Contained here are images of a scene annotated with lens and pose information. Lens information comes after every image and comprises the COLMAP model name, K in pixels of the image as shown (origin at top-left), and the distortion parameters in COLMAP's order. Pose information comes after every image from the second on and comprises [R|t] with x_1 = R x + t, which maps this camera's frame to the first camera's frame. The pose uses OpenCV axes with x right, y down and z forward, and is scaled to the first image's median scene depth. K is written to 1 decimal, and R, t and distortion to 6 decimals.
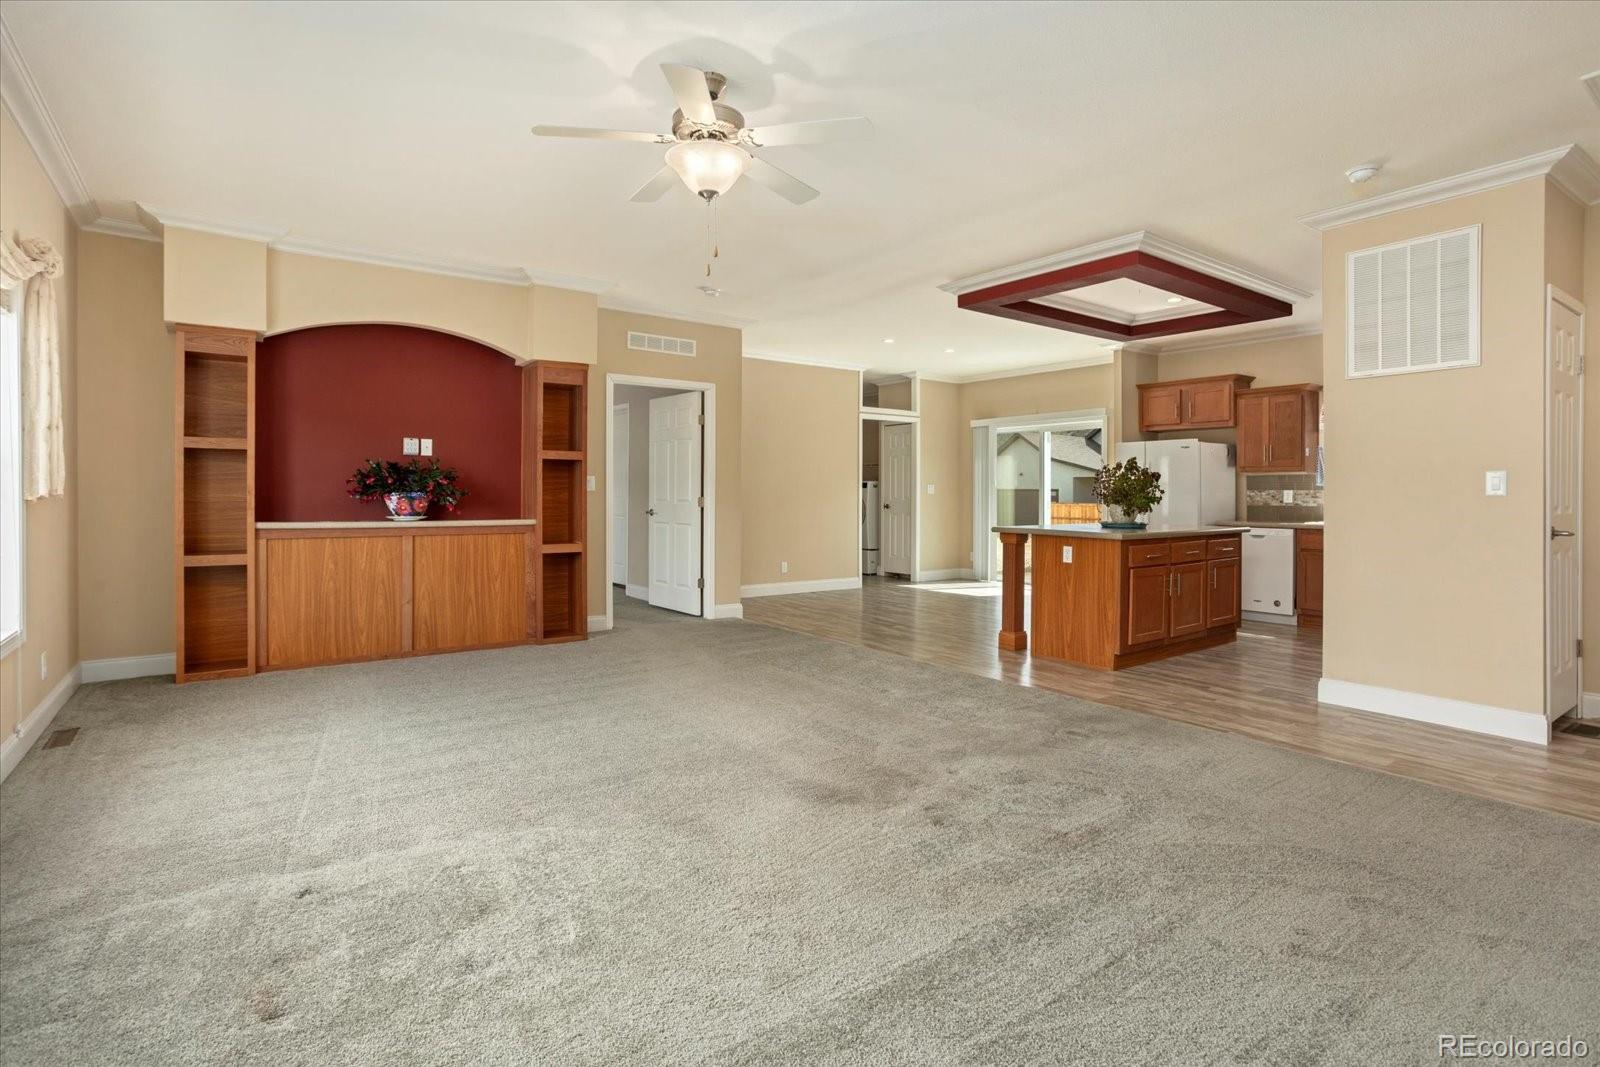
lens RADIAL K [[797.2, 0, 818.6], [0, 797.2, 506.5], [0, 0, 1]] dist [-0.031886, 0.021629]
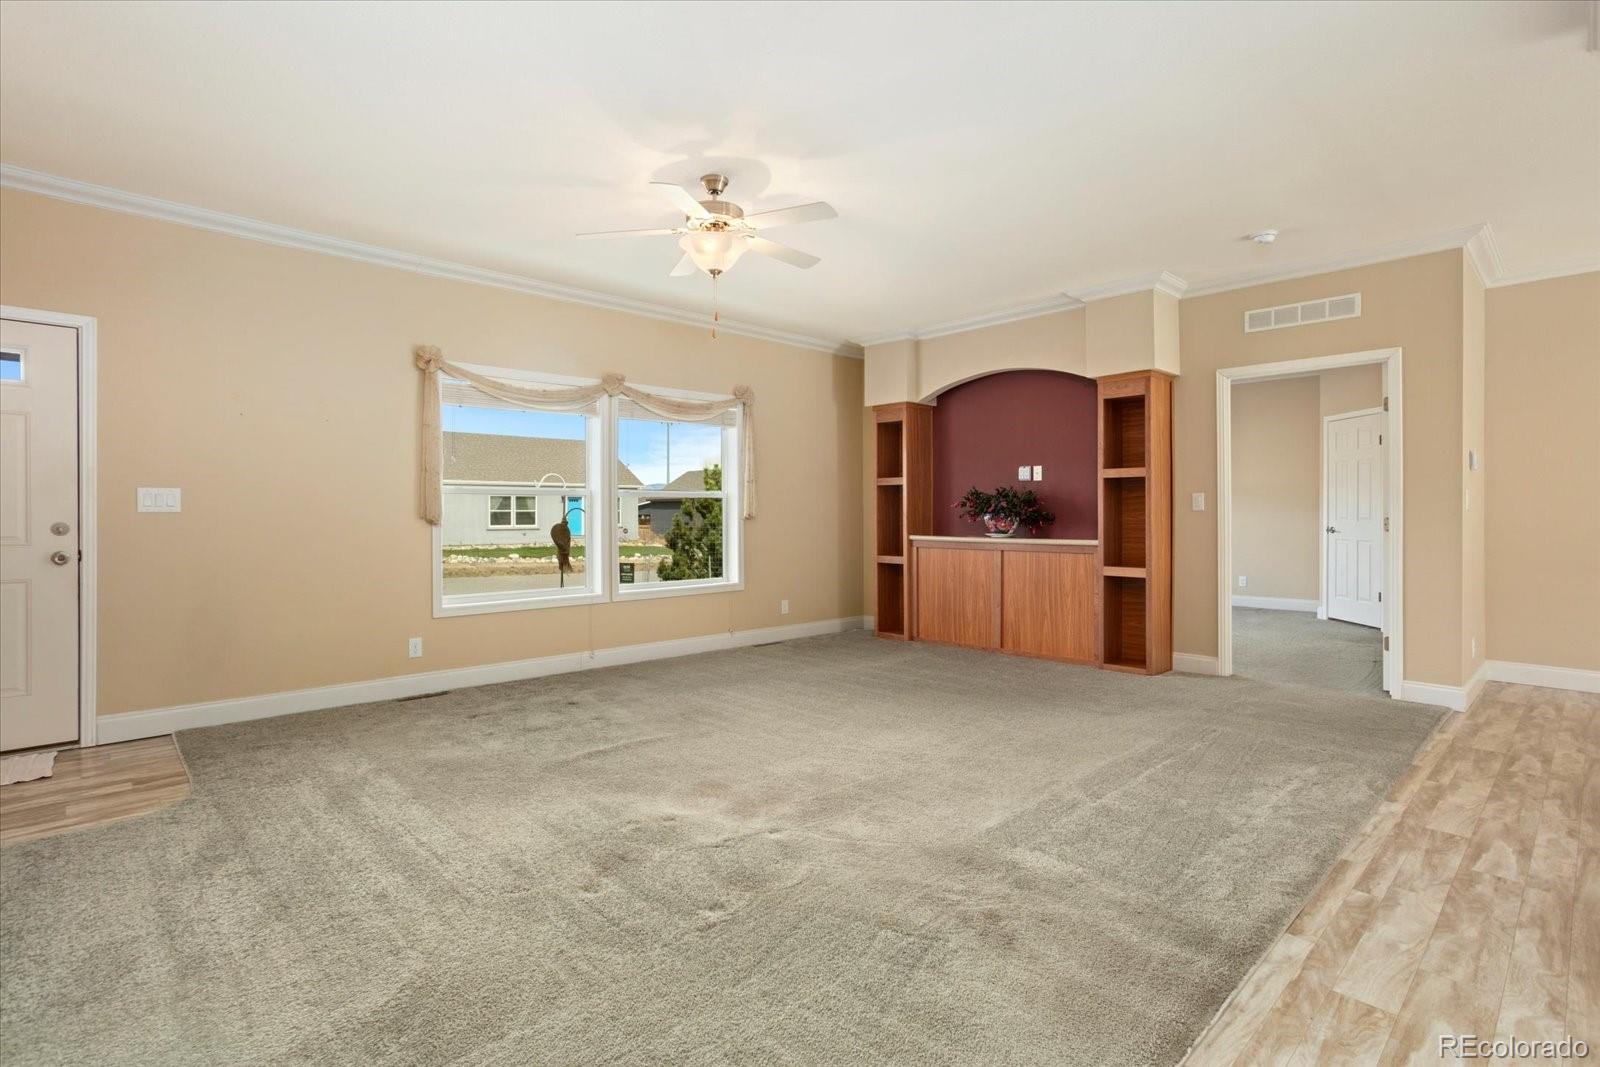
lens RADIAL K [[797.2, 0, 806.7], [0, 797.2, 522.8], [0, 0, 1]] dist [-0.031886, 0.021629]
pose [[0.112224, 0.013295, -0.993594, 0.595401], [-0.003581, 0.999909, 0.012975, -0.017716], [0.993676, 0.002102, 0.112261, 0.549774]]
